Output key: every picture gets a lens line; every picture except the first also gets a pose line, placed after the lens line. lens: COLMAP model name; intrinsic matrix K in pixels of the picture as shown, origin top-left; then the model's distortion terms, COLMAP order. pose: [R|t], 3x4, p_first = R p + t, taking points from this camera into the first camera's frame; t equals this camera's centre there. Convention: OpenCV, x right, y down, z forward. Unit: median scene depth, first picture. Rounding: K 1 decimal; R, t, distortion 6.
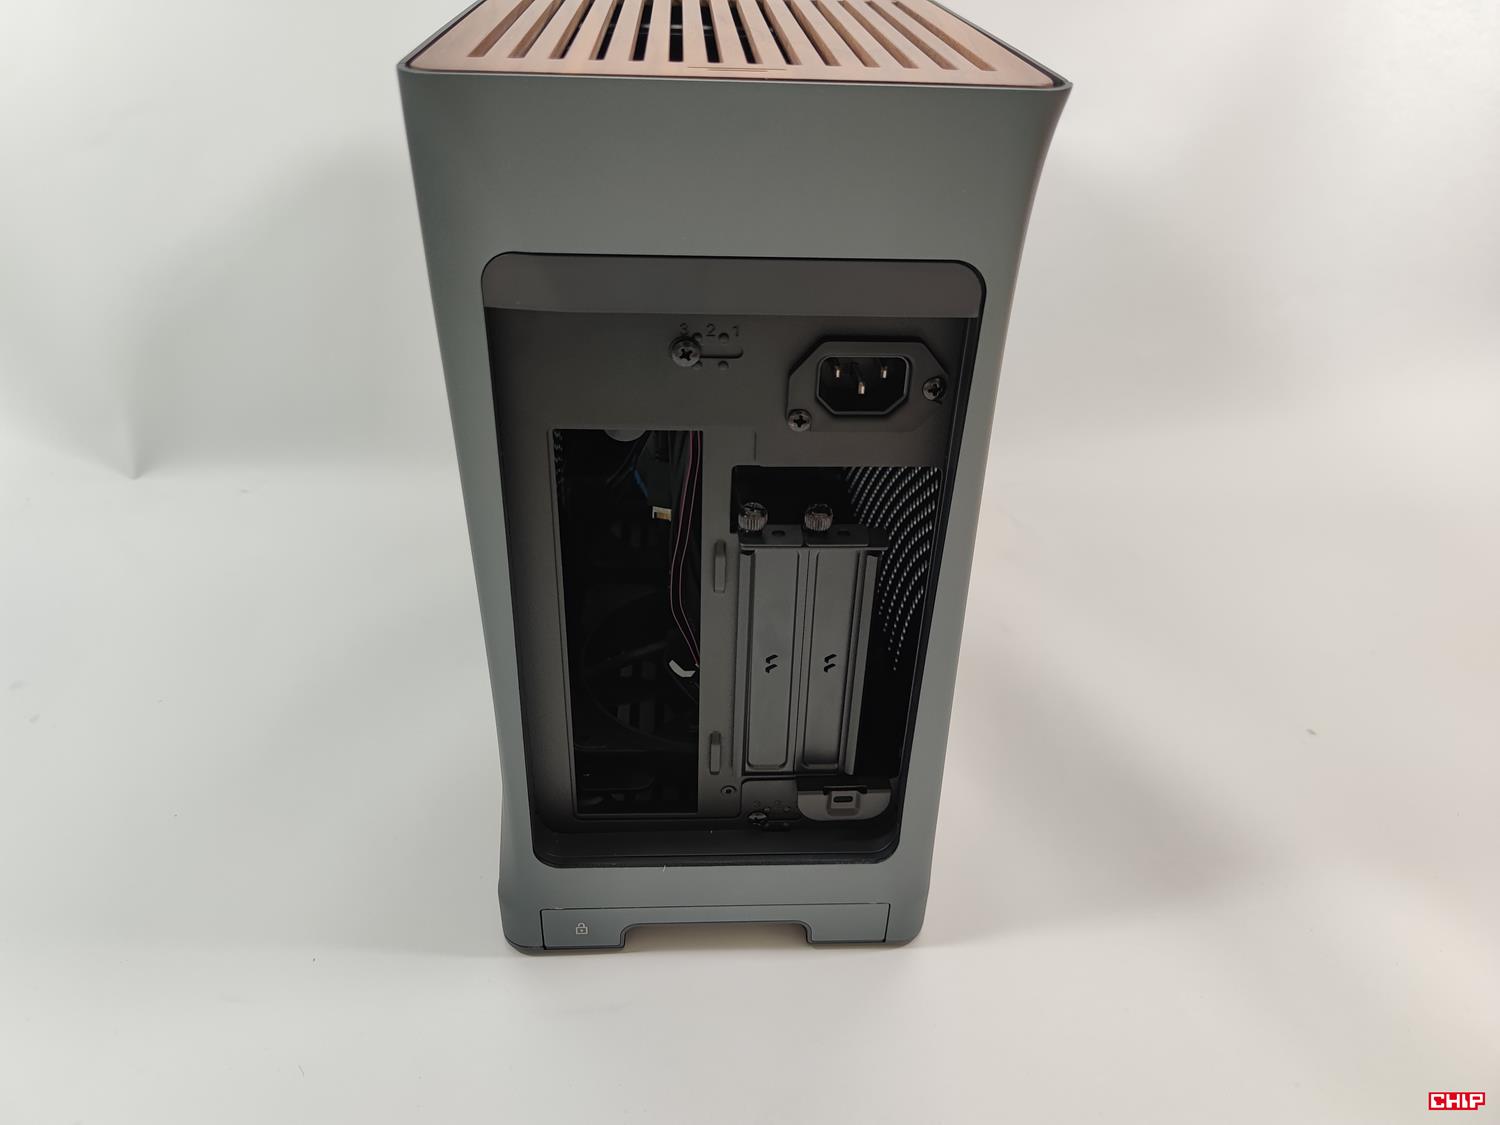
lens RADIAL K [[1107.9, 0, 767.5], [0, 1107.9, 547.0], [0, 0, 1]] dist [0.007381, -0.004911]
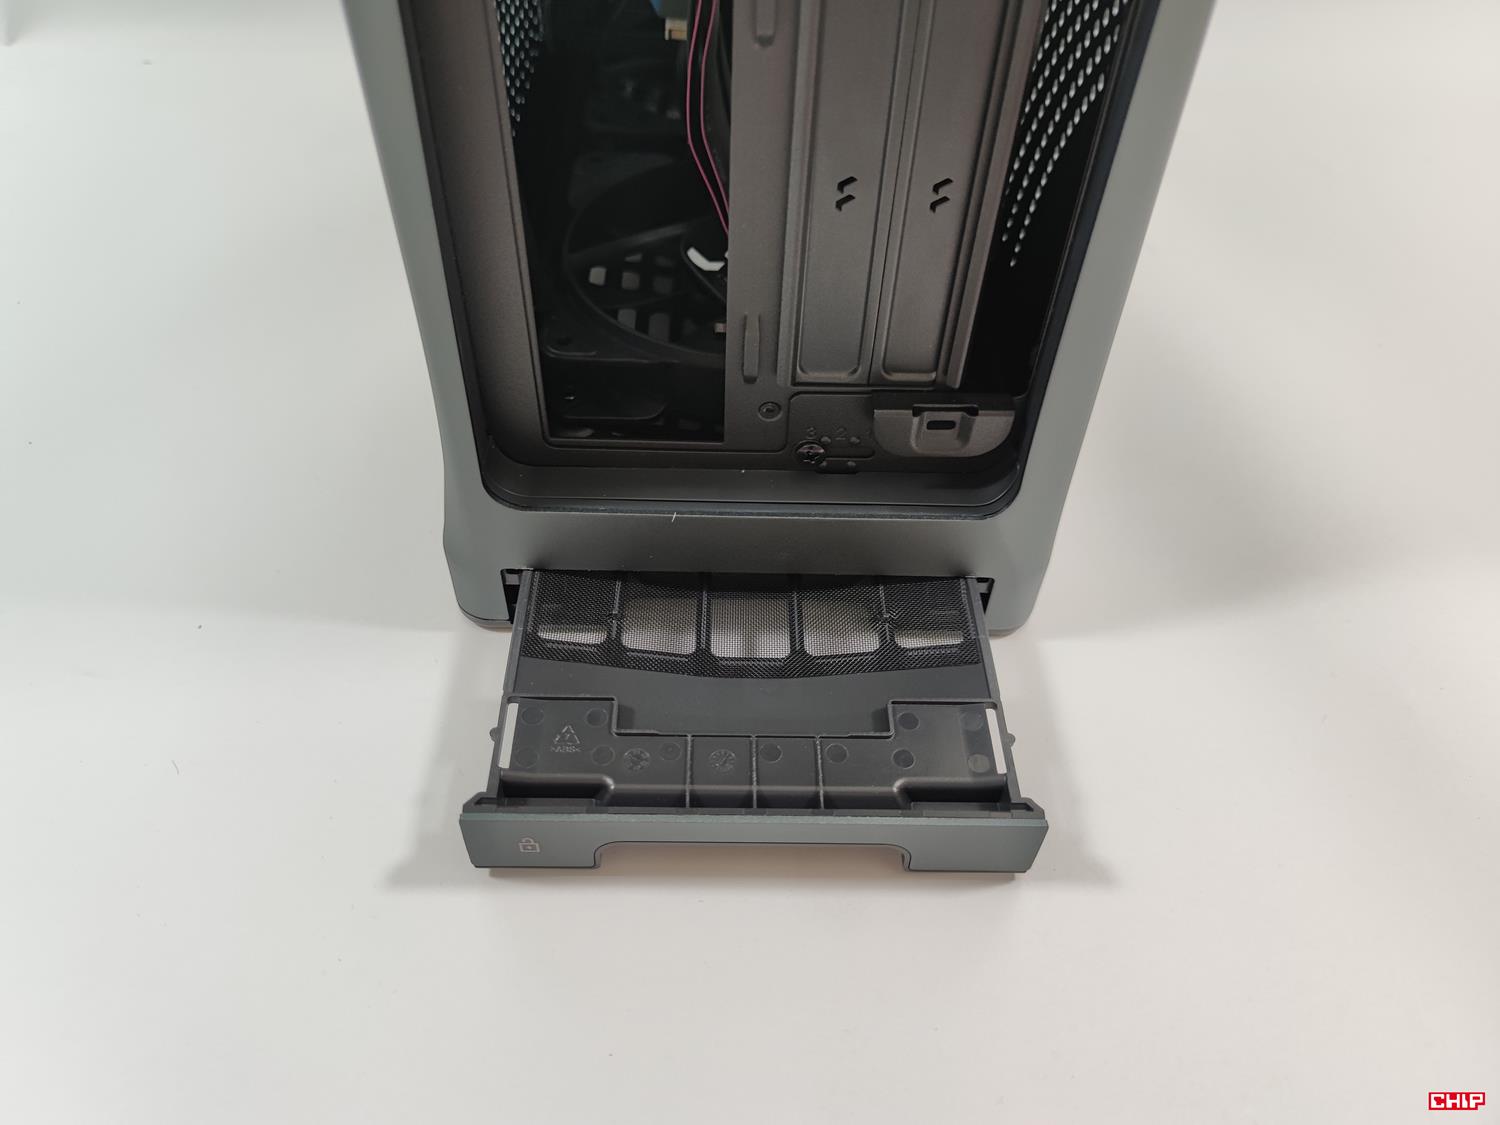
lens RADIAL K [[1129.8, 0, 745.4], [0, 1129.8, 555.0], [0, 0, 1]] dist [-0.011448, -0.004287]
pose [[0.998524, 0.031329, -0.044369, -0.017808], [-0.018958, 0.966536, 0.255831, 0.136867], [0.050899, -0.254612, 0.965703, 0.328774]]
